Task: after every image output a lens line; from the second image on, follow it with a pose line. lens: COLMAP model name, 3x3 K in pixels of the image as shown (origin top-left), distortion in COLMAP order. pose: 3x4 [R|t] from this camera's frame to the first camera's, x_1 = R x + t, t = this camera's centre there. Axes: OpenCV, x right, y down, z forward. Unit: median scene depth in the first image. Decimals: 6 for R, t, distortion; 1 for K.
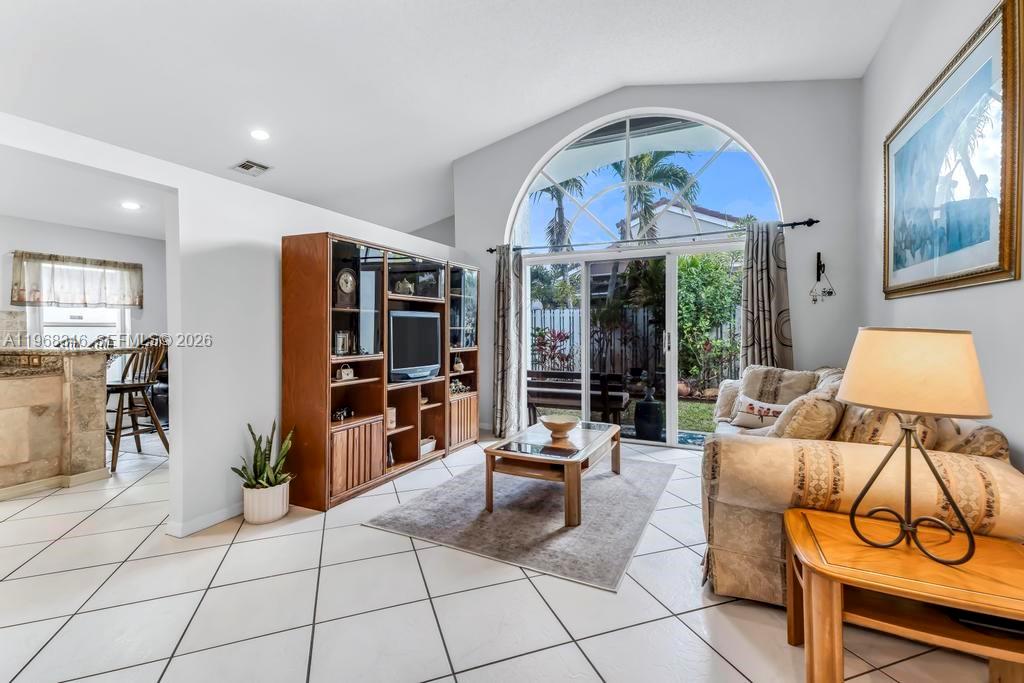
lens RADIAL K [[455.7, 0, 508.9], [0, 455.7, 332.4], [0, 0, 1]] dist [0.035361, 0.000439]
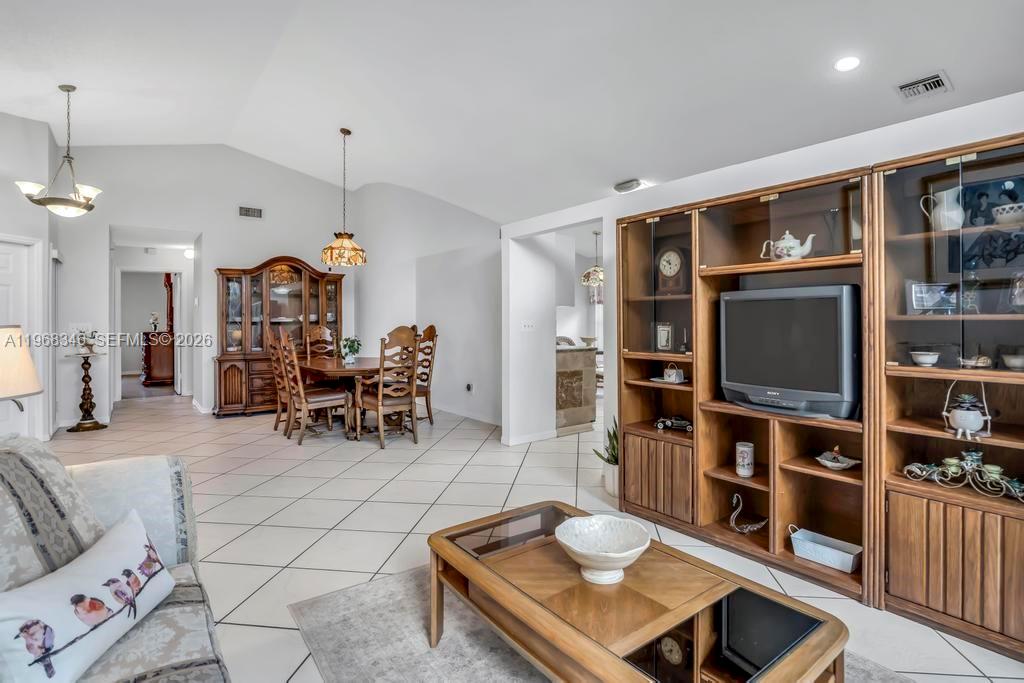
lens RADIAL K [[504.8, 0, 514.9], [0, 504.8, 319.0], [0, 0, 1]] dist [-0.017647, -0.000293]
pose [[-0.456126, 0.002381, -0.889912, 0.465059], [0.000416, 0.999997, 0.002463, -0.009686], [0.889915, 0.000753, -0.456126, 0.935237]]
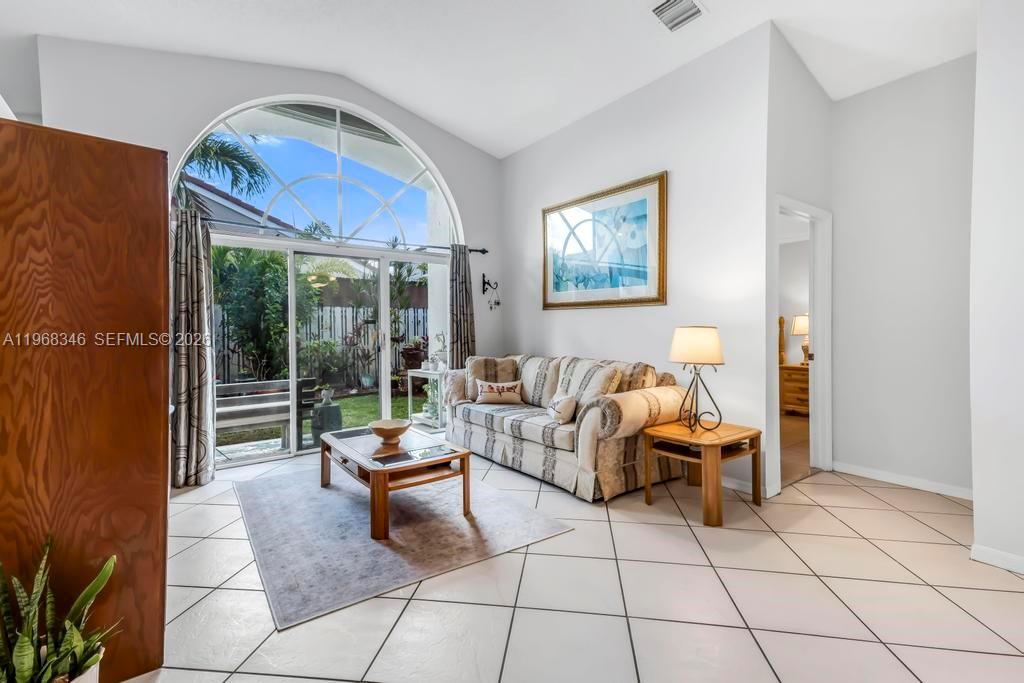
lens RADIAL K [[461.9, 0, 516.1], [0, 461.9, 332.7], [0, 0, 1]] dist [0.028432, 0.000087]
pose [[0.458927, -0.010301, 0.888414, -0.495700], [0.012237, 0.999911, 0.005273, -0.000777], [-0.888390, 0.008452, 0.459012, 0.264624]]
